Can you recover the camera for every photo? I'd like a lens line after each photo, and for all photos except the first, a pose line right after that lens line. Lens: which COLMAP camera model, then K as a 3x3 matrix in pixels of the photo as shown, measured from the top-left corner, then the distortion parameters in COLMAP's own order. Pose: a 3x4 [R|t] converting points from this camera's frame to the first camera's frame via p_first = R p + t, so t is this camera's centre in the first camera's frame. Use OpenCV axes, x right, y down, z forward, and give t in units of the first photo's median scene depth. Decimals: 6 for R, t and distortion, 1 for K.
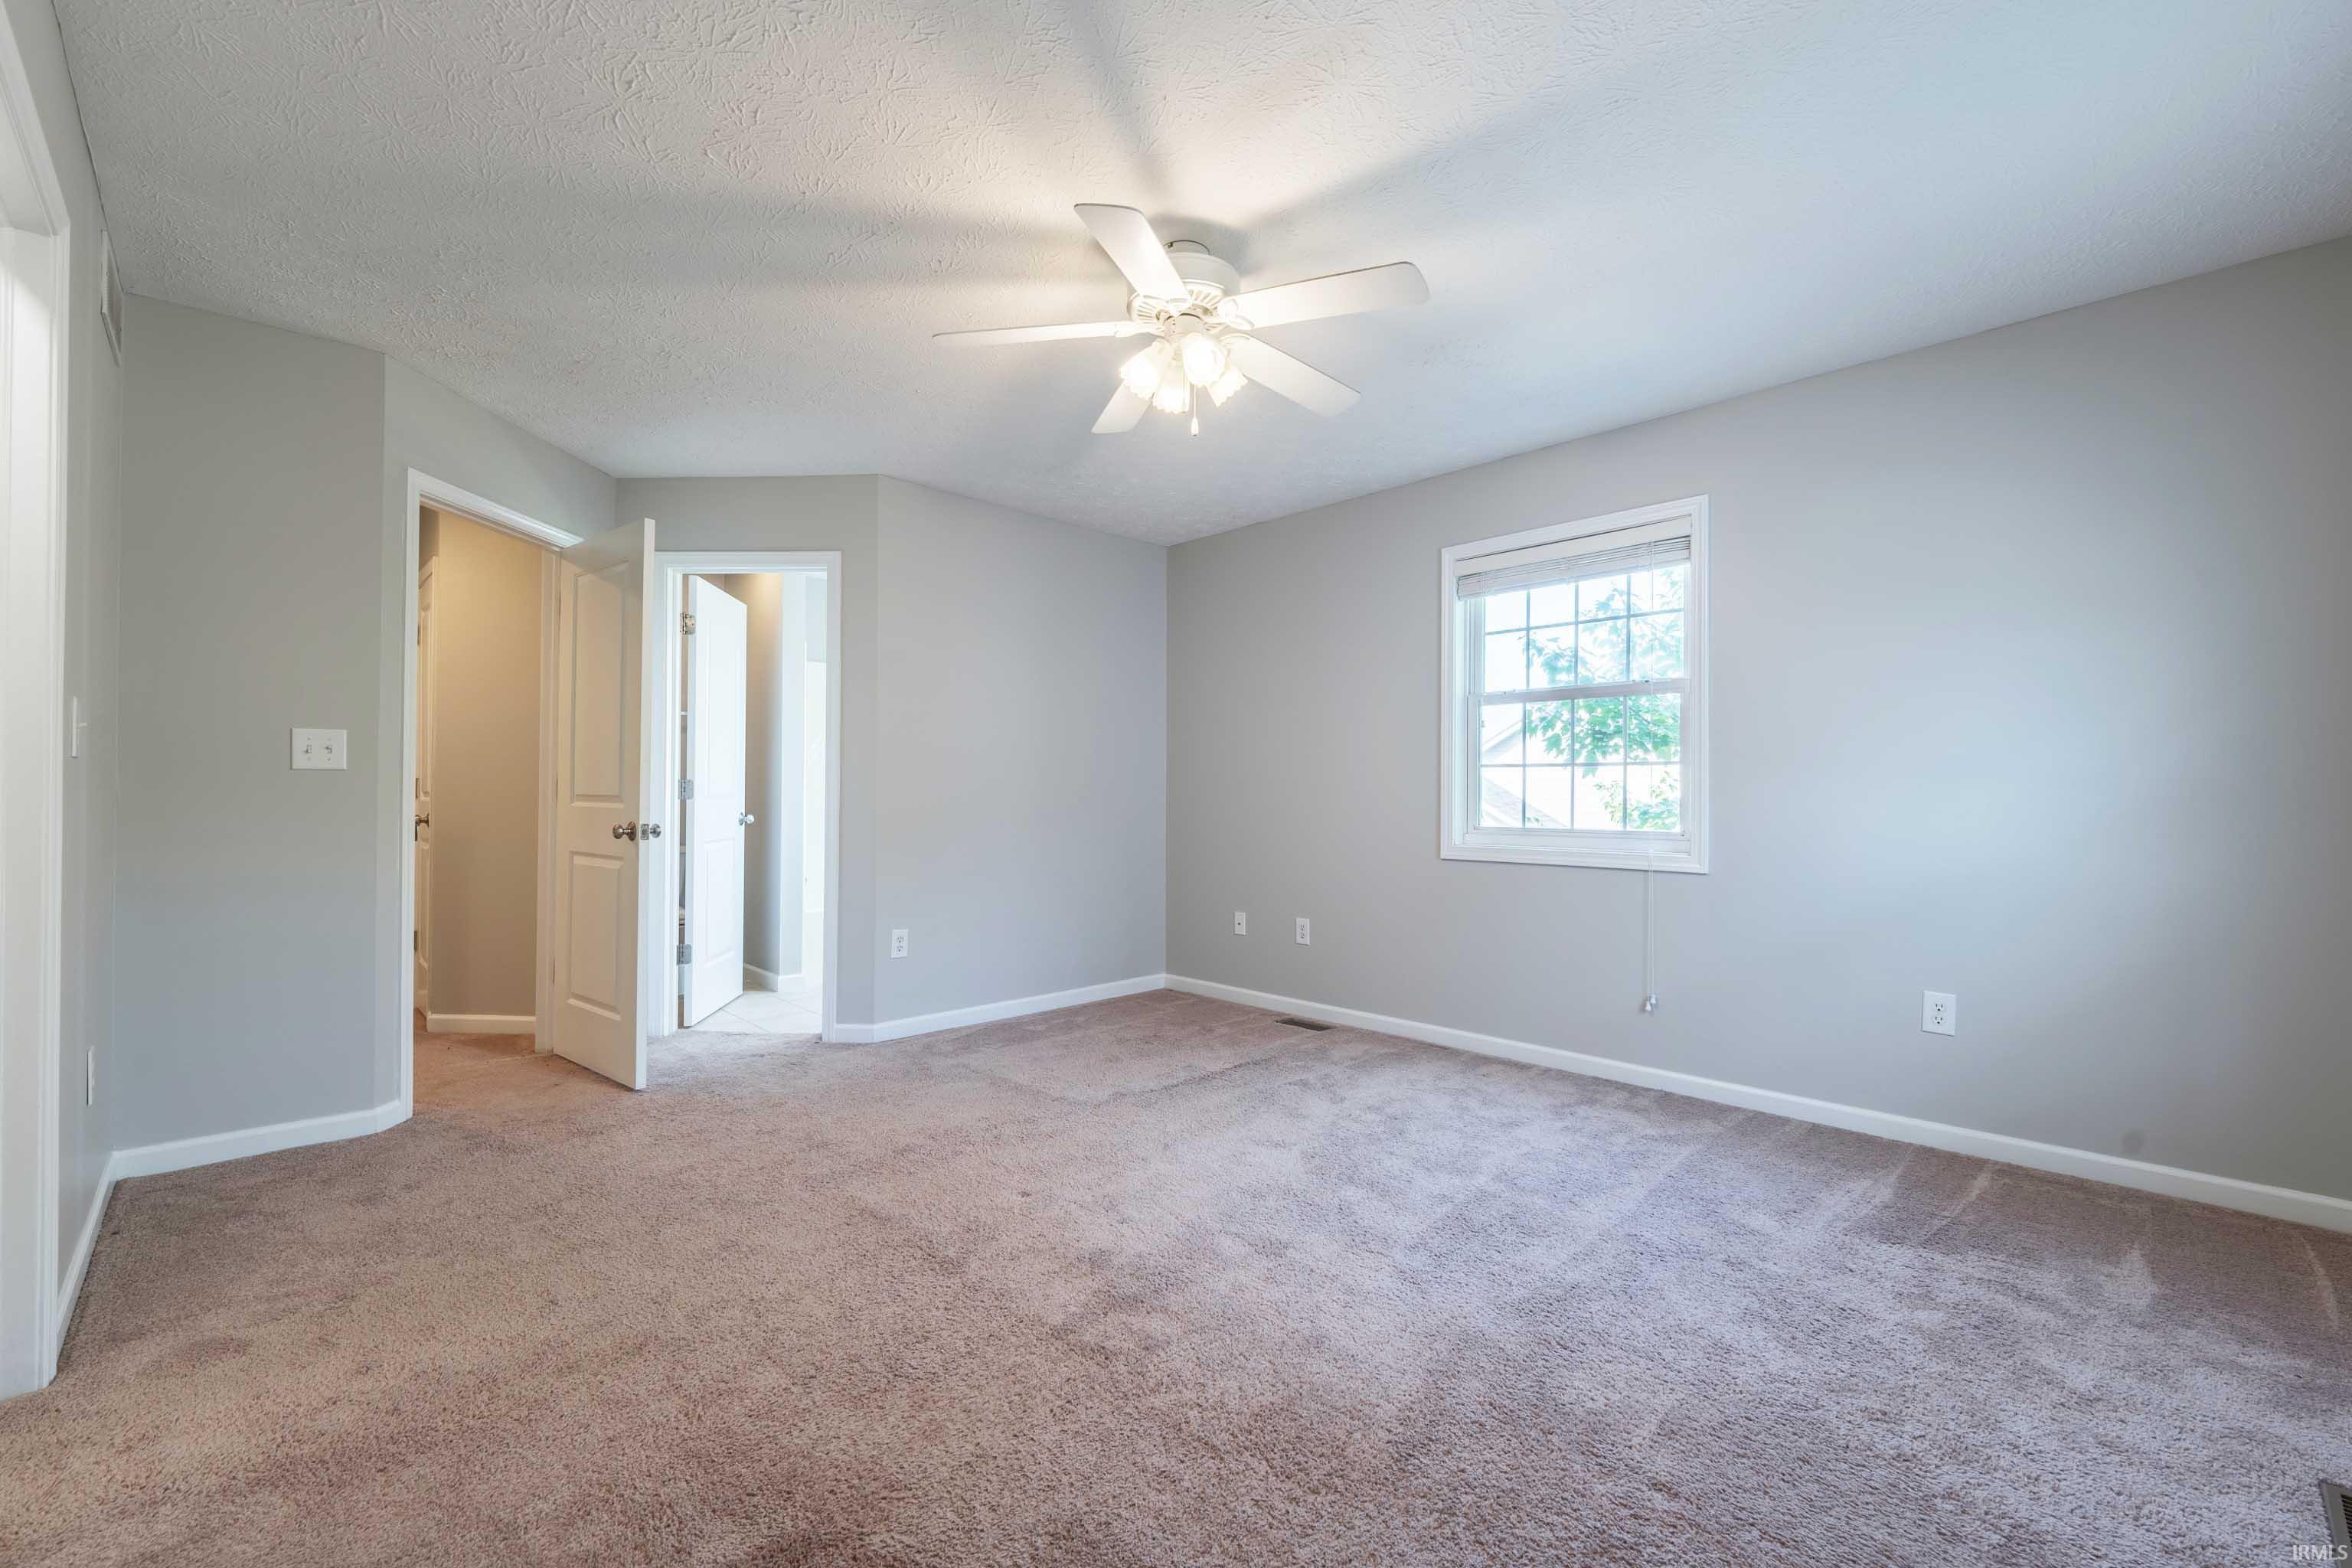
lens RADIAL K [[997.9, 0, 1183.8], [0, 997.9, 792.2], [0, 0, 1]] dist [0.000780, -0.000028]
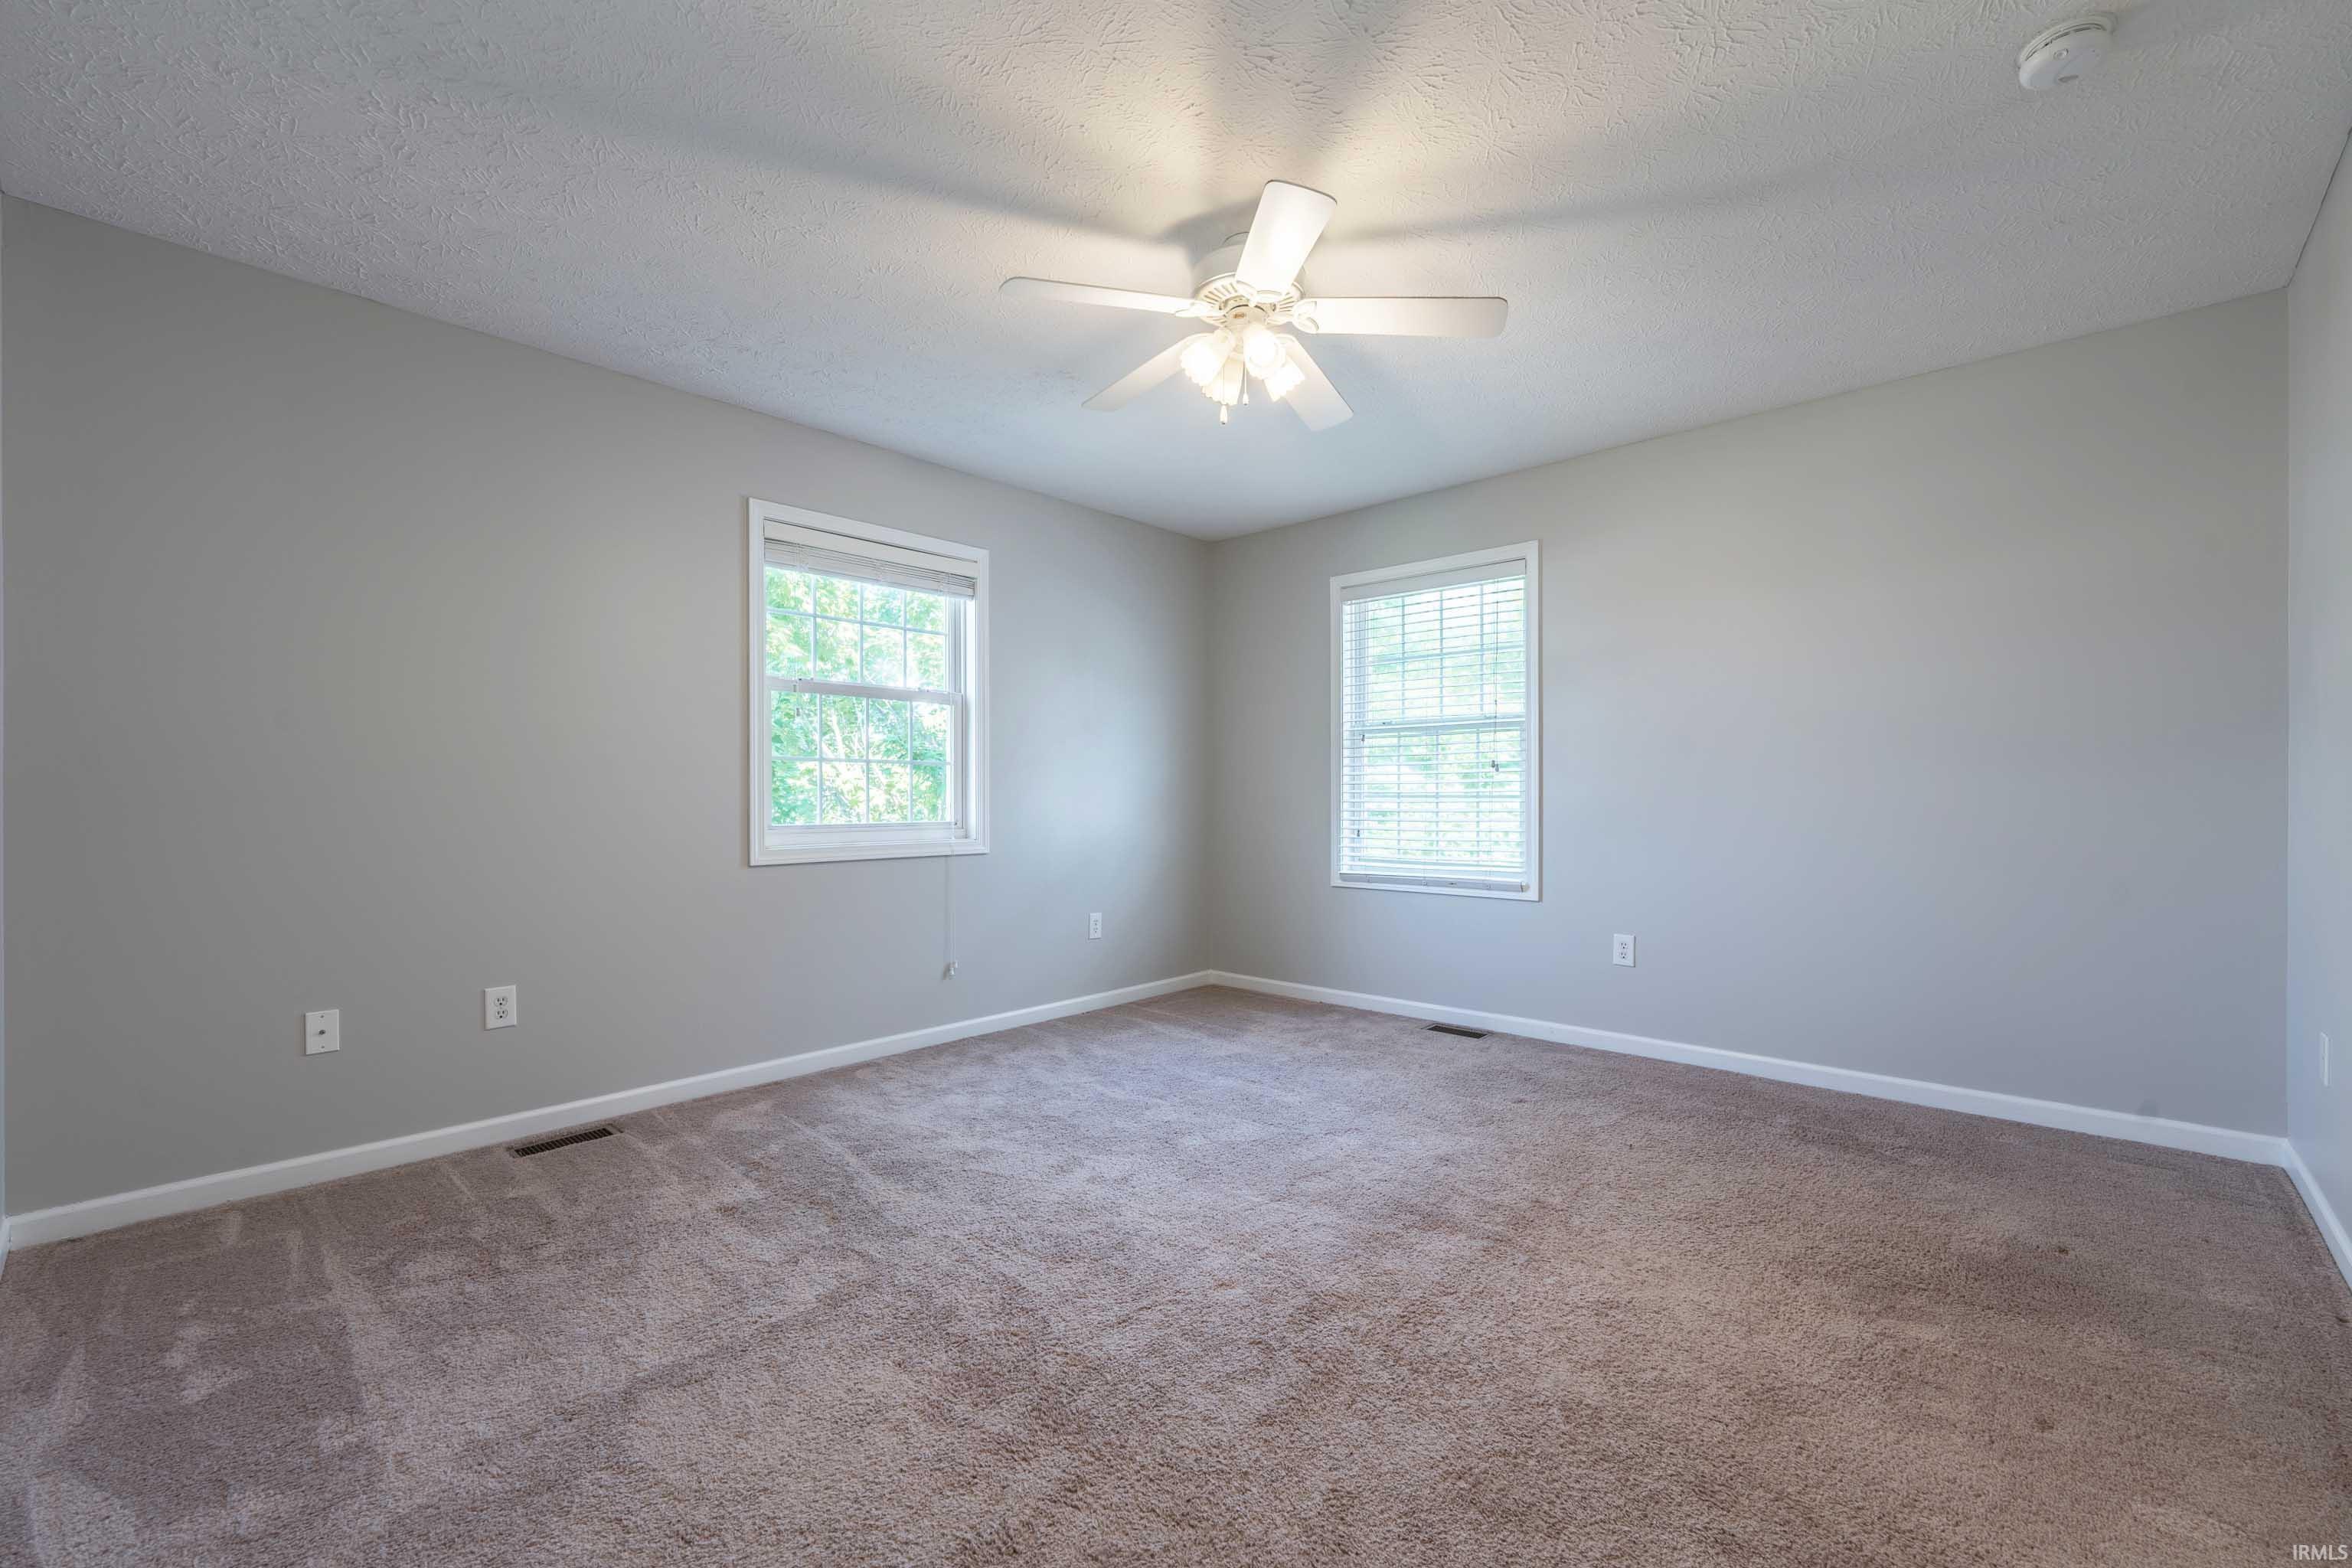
lens RADIAL K [[997.9, 0, 1183.8], [0, 997.9, 792.2], [0, 0, 1]] dist [0.000780, -0.000028]
pose [[-0.077723, 0.000028, 0.996975, -0.744283], [-0.000697, 1.000000, -0.000082, 0.005388], [-0.996975, -0.000702, -0.077723, 0.853078]]
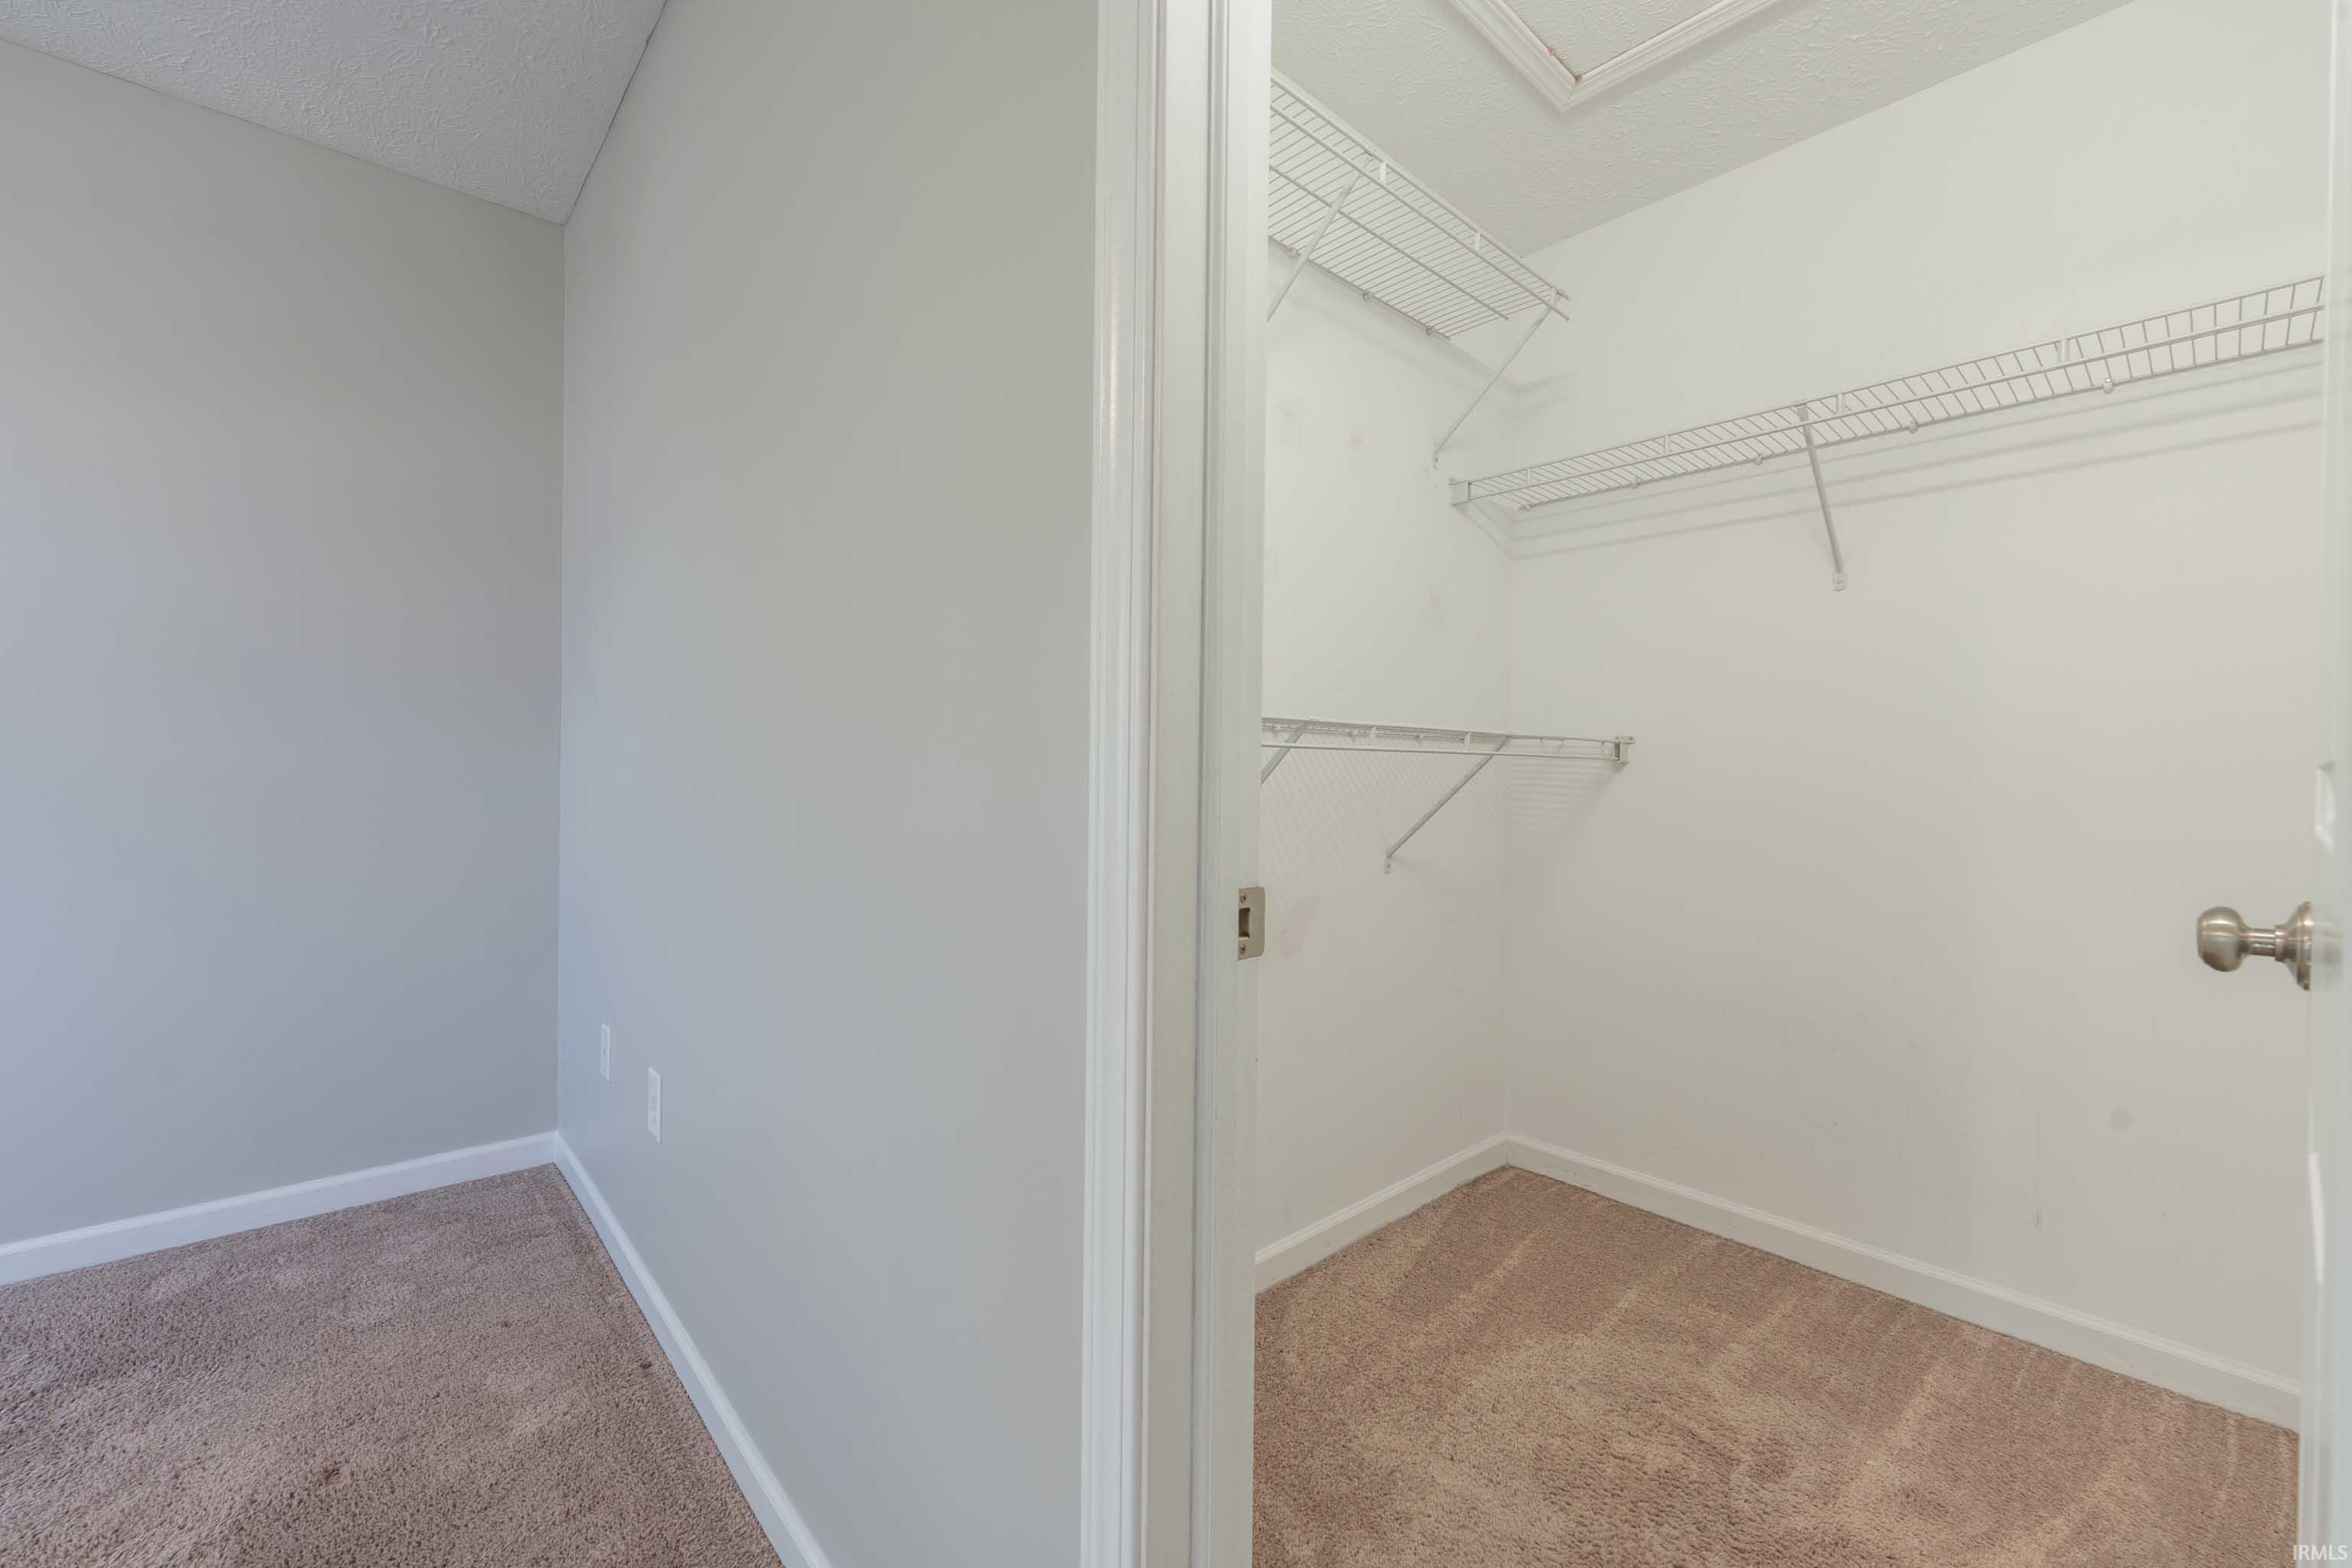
lens RADIAL K [[951.3, 0, 1183.0], [0, 951.3, 785.0], [0, 0, 1]] dist [0.000215, -0.000297]
pose [[-0.999421, 0.001422, 0.034004, -0.503419], [0.001589, 0.999987, 0.004884, 0.008751], [-0.033997, 0.004935, -0.999410, 0.608209]]
